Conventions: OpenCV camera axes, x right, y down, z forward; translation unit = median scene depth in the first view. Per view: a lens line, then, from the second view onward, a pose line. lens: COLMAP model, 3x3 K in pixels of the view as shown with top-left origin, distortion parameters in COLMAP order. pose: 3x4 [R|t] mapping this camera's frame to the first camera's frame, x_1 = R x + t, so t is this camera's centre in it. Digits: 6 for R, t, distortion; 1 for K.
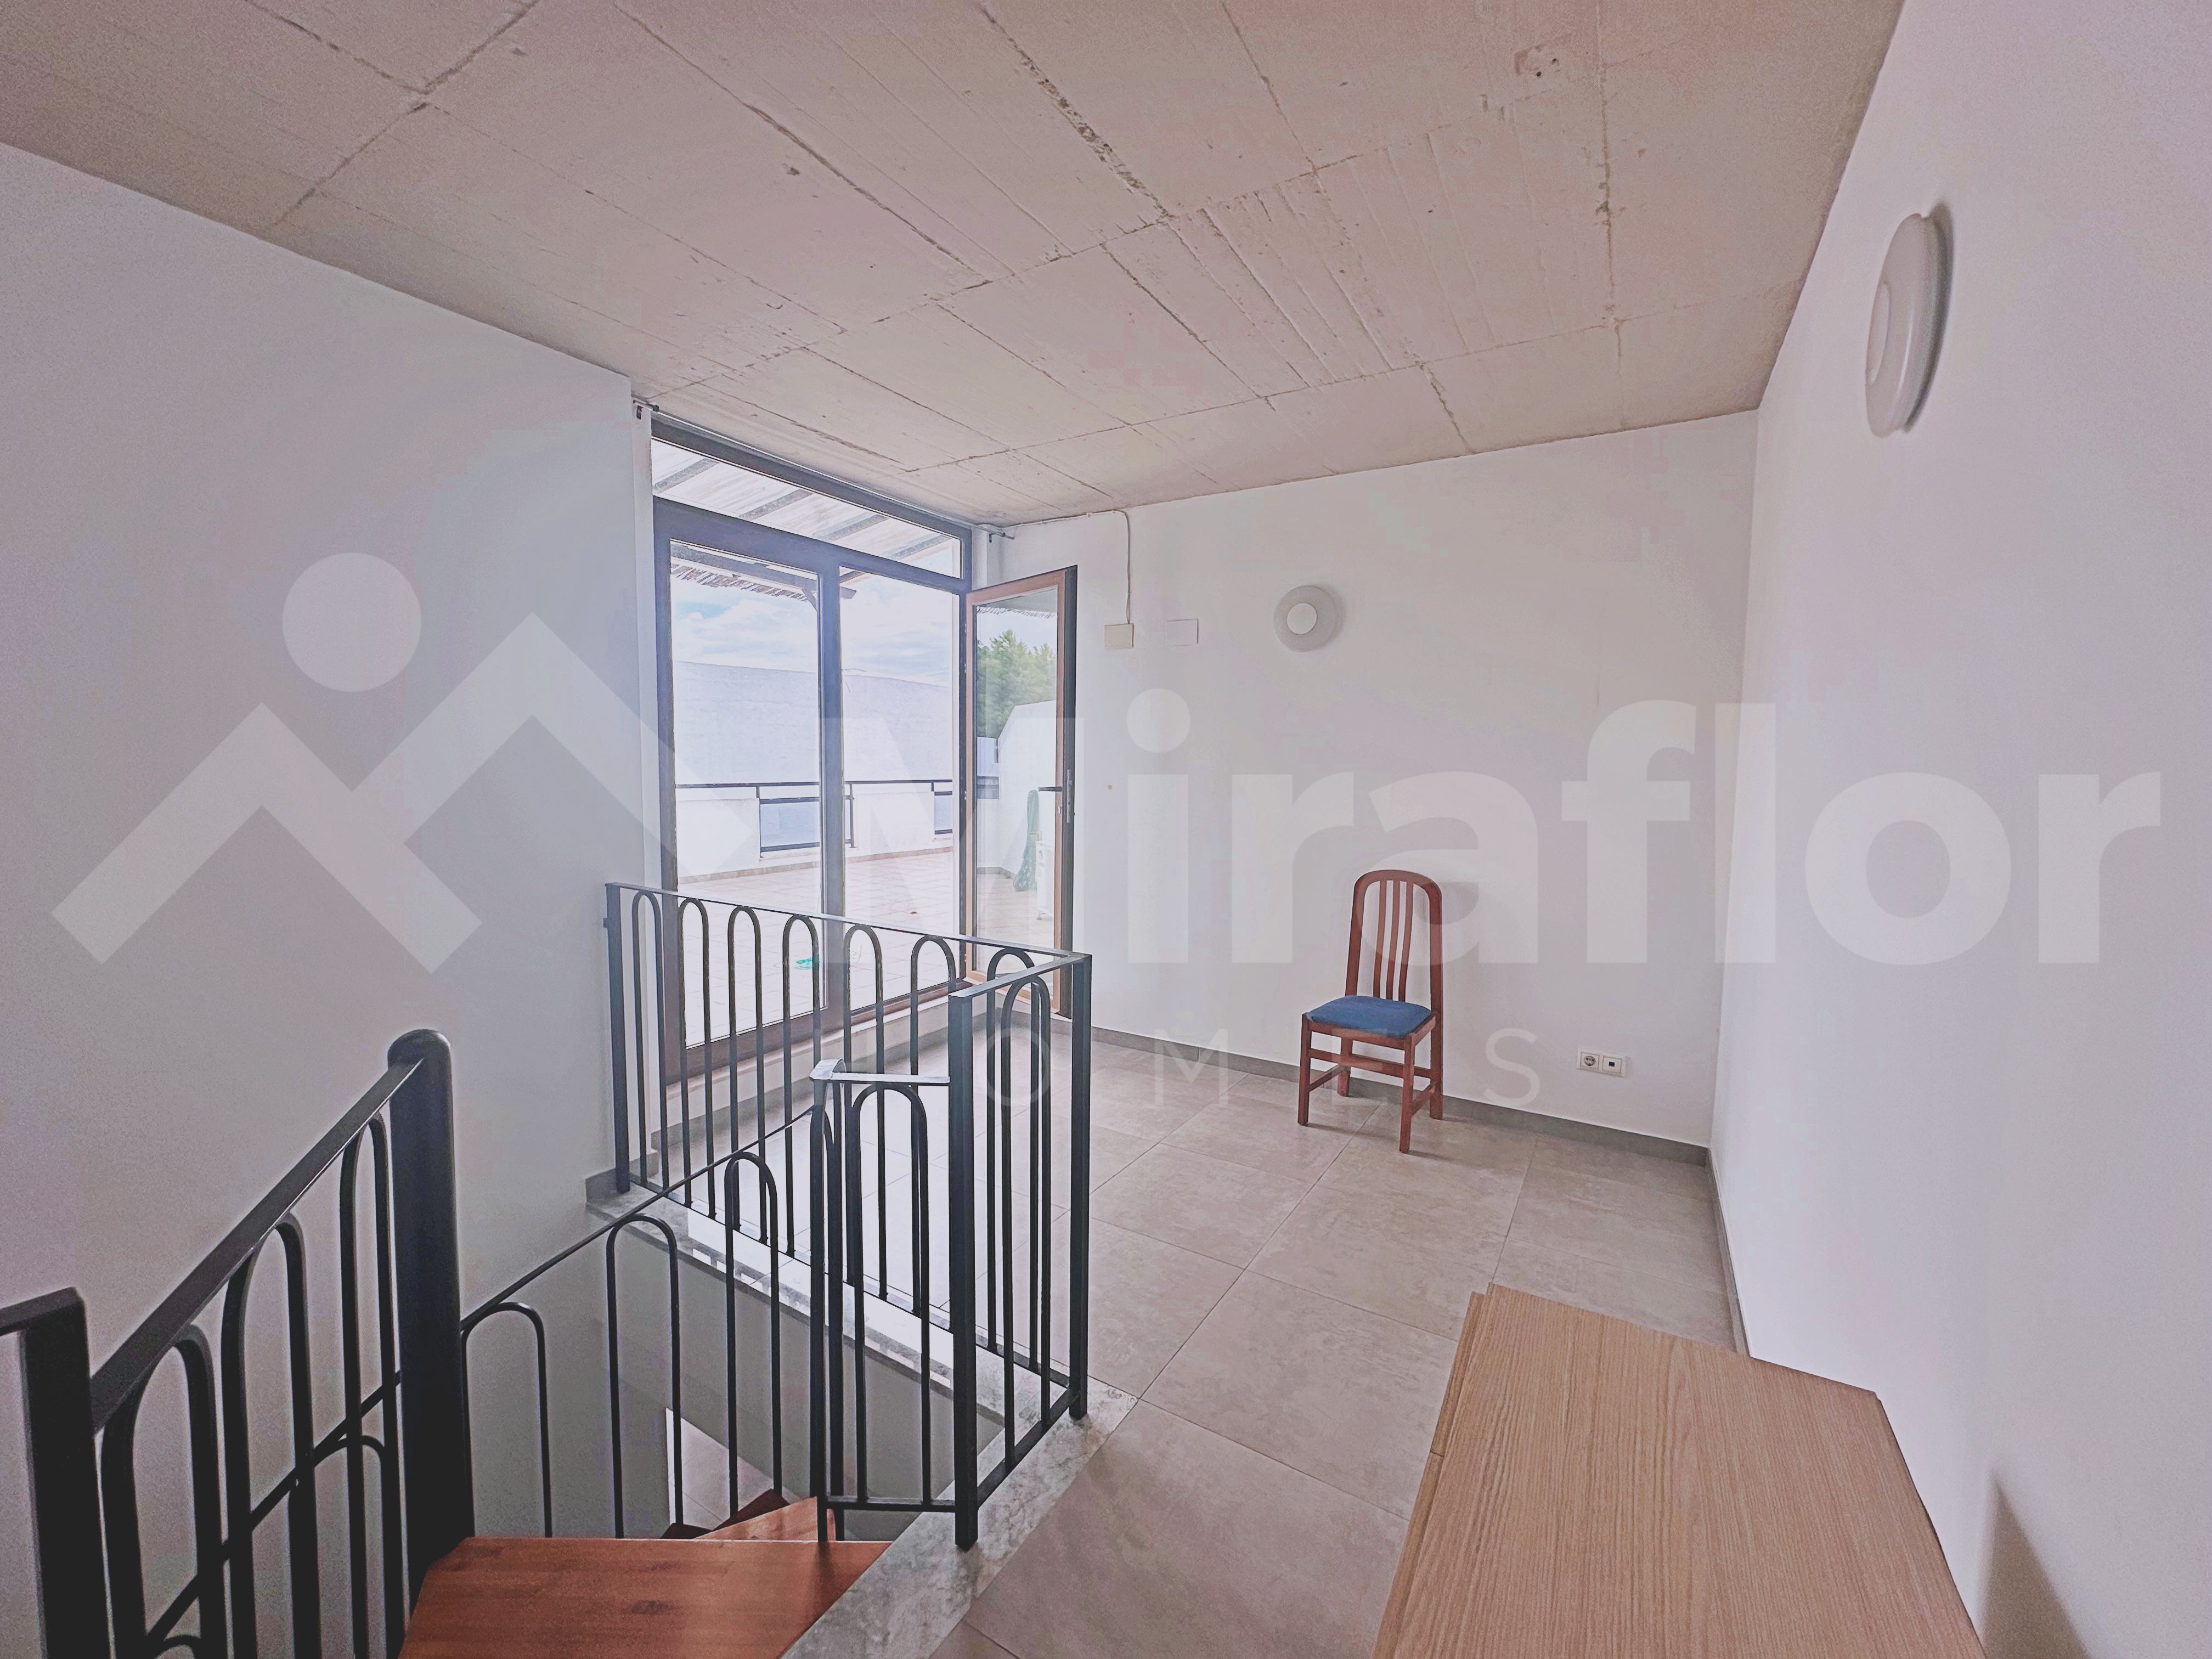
lens RADIAL K [[884.5, 0, 1093.9], [0, 884.5, 829.3], [0, 0, 1]] dist [-0.001122, 0.000074]
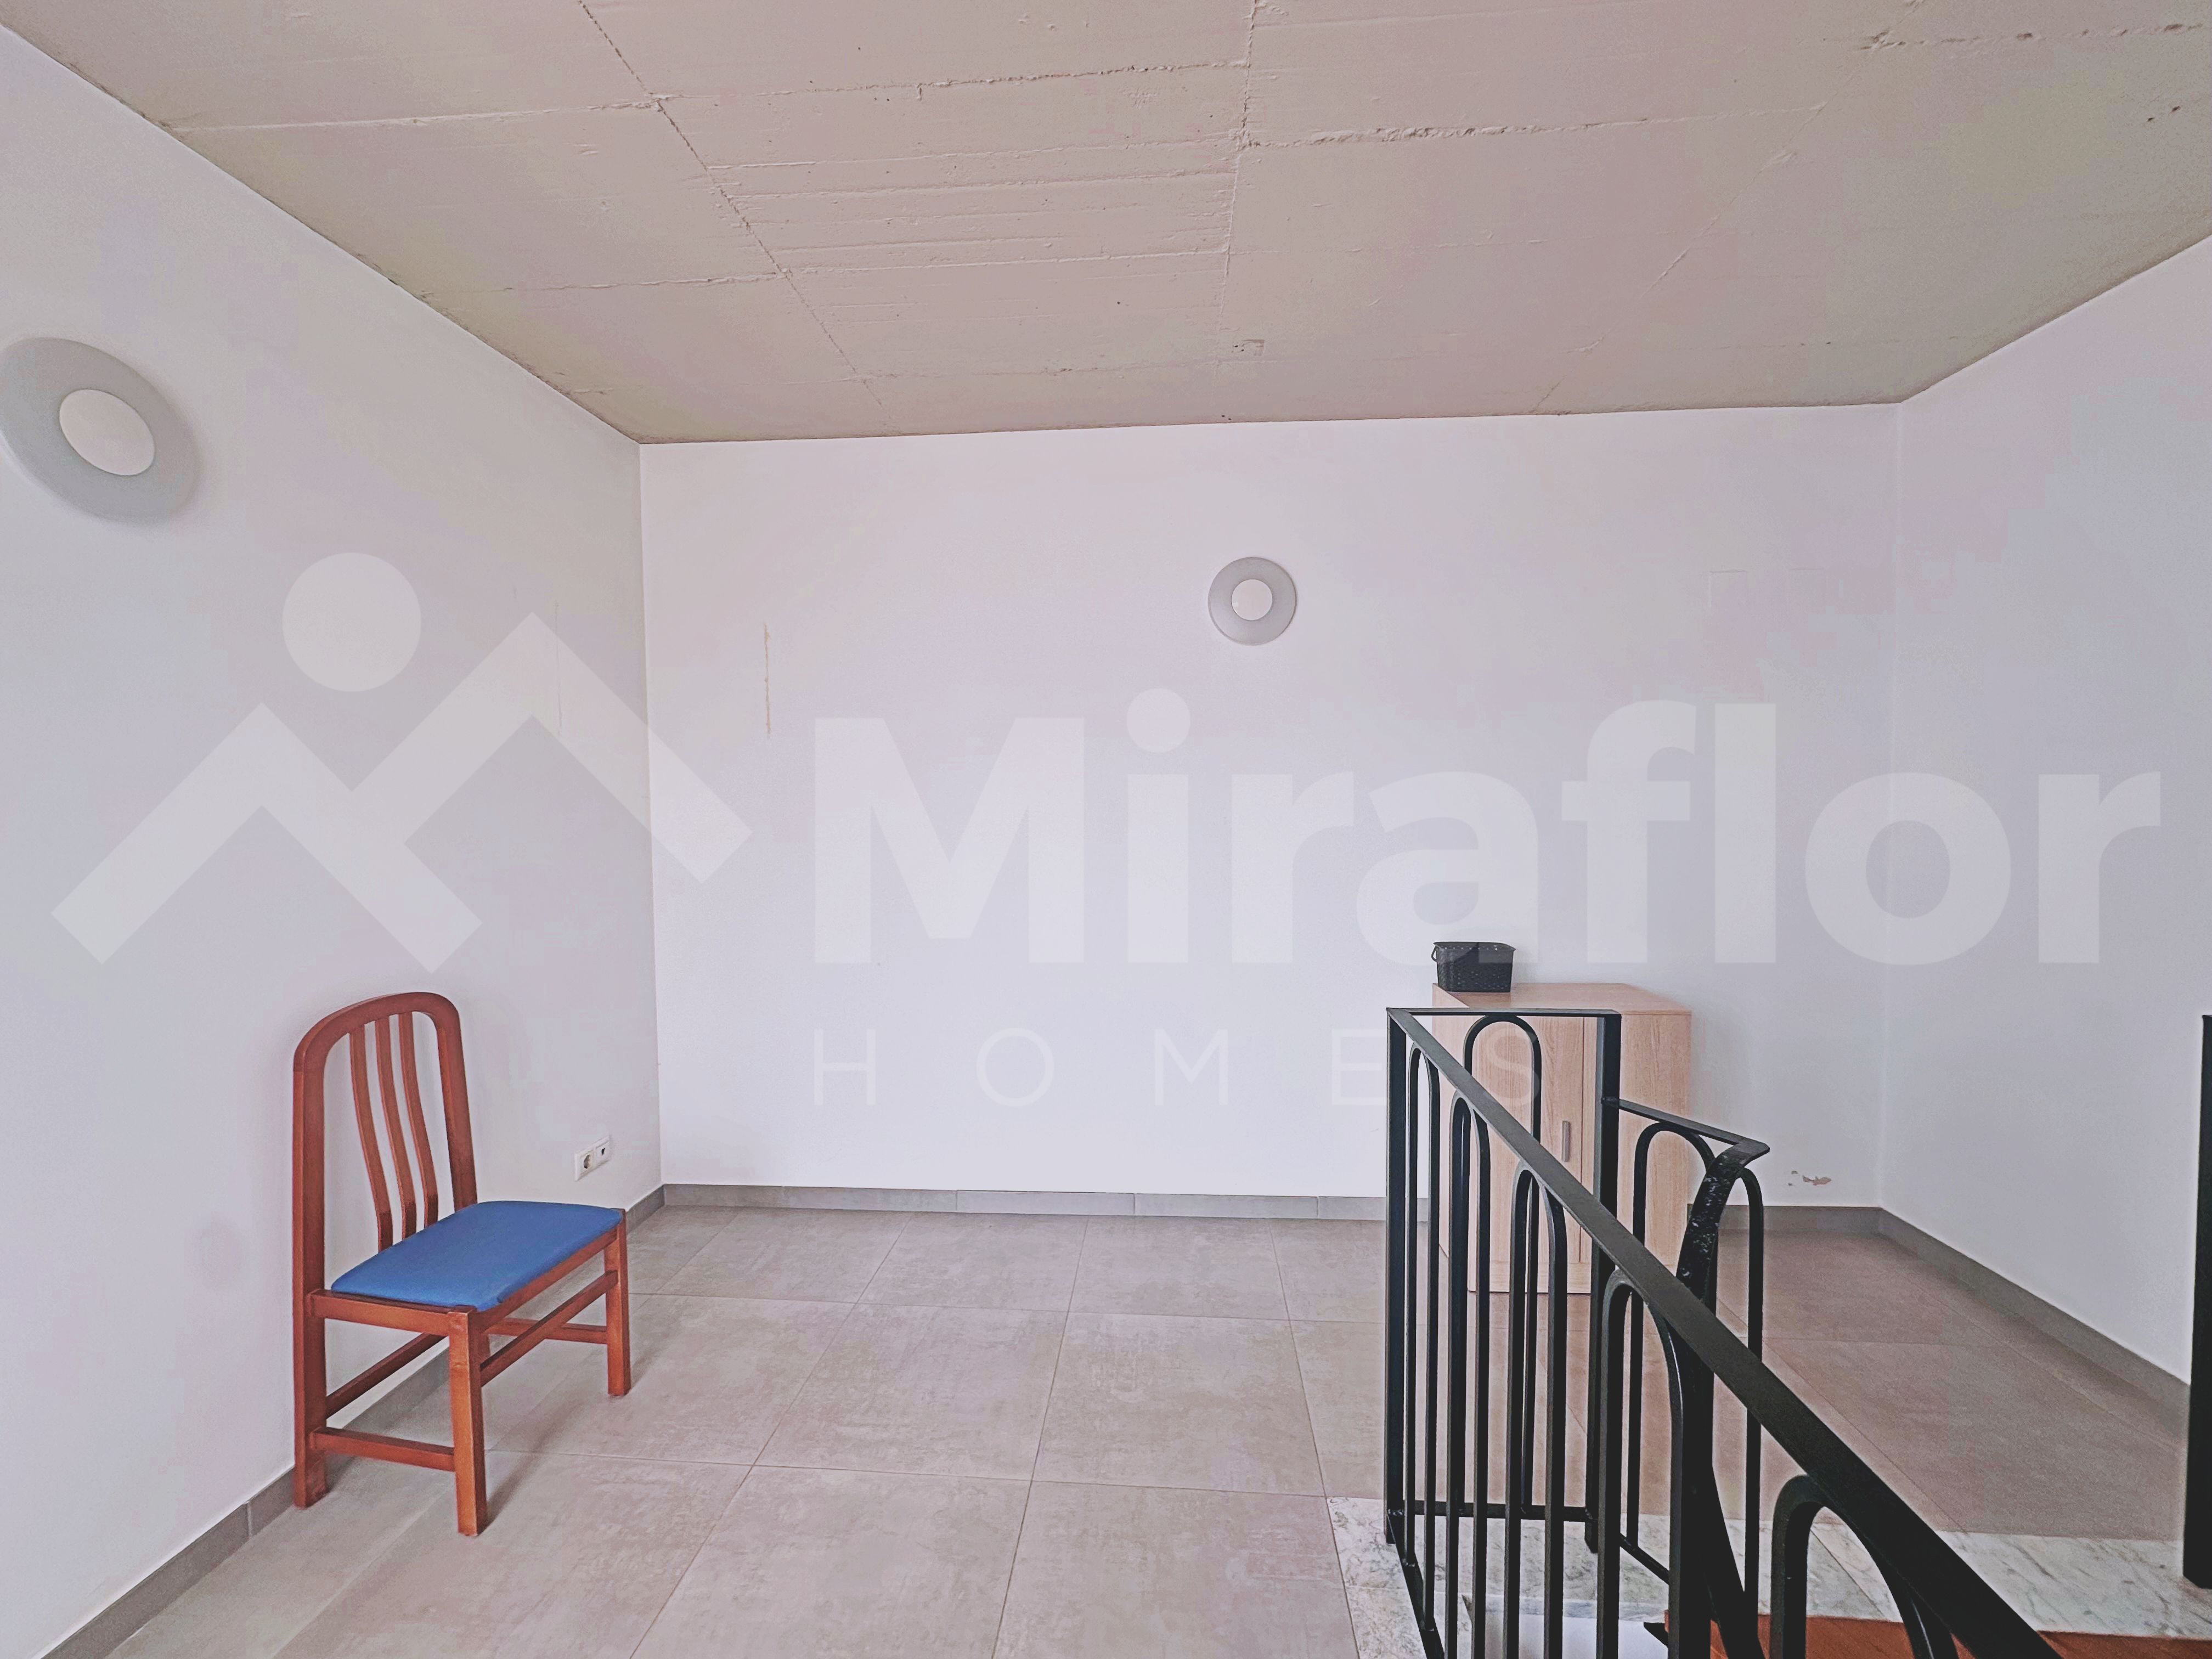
lens RADIAL K [[884.5, 0, 1093.9], [0, 884.5, 829.3], [0, 0, 1]] dist [-0.001122, 0.000074]
pose [[-0.463187, -0.043342, 0.885200, -0.367215], [0.075146, 0.993286, 0.087955, -0.080062], [-0.883069, 0.107259, -0.456820, 0.932437]]
